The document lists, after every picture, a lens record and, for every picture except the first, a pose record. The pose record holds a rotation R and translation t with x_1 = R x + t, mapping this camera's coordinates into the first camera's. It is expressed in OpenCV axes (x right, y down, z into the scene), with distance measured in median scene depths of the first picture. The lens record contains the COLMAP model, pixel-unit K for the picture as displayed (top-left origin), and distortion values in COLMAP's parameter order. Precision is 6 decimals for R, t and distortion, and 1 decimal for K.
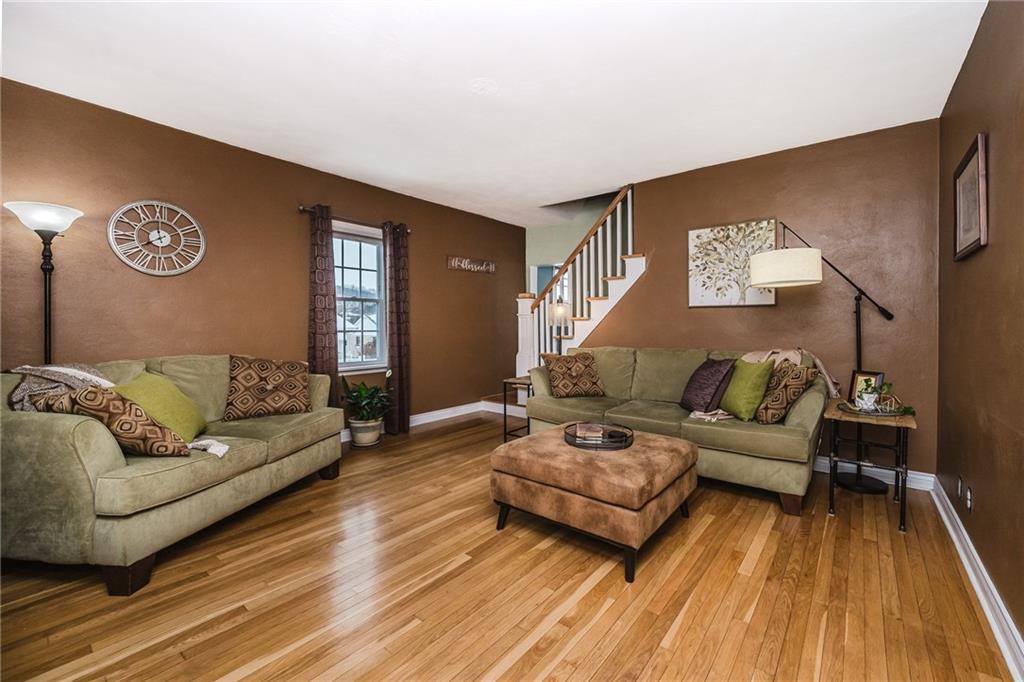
lens RADIAL K [[420.6, 0, 513.2], [0, 420.6, 323.4], [0, 0, 1]] dist [0.000184, -0.000038]
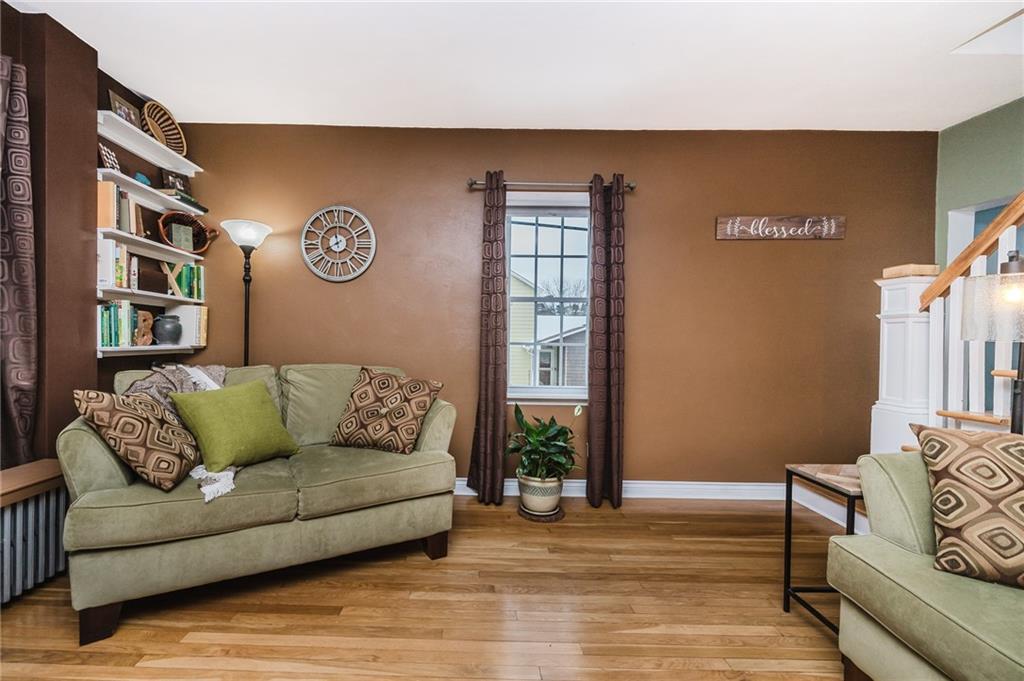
lens RADIAL K [[409.3, 0, 507.9], [0, 409.3, 343.8], [0, 0, 1]] dist [0.002062, 0.000021]
pose [[0.640495, 0.020596, -0.767686, 0.123781], [-0.013760, 0.999788, 0.015344, 0.009750], [0.767839, 0.000736, 0.640642, 0.559166]]
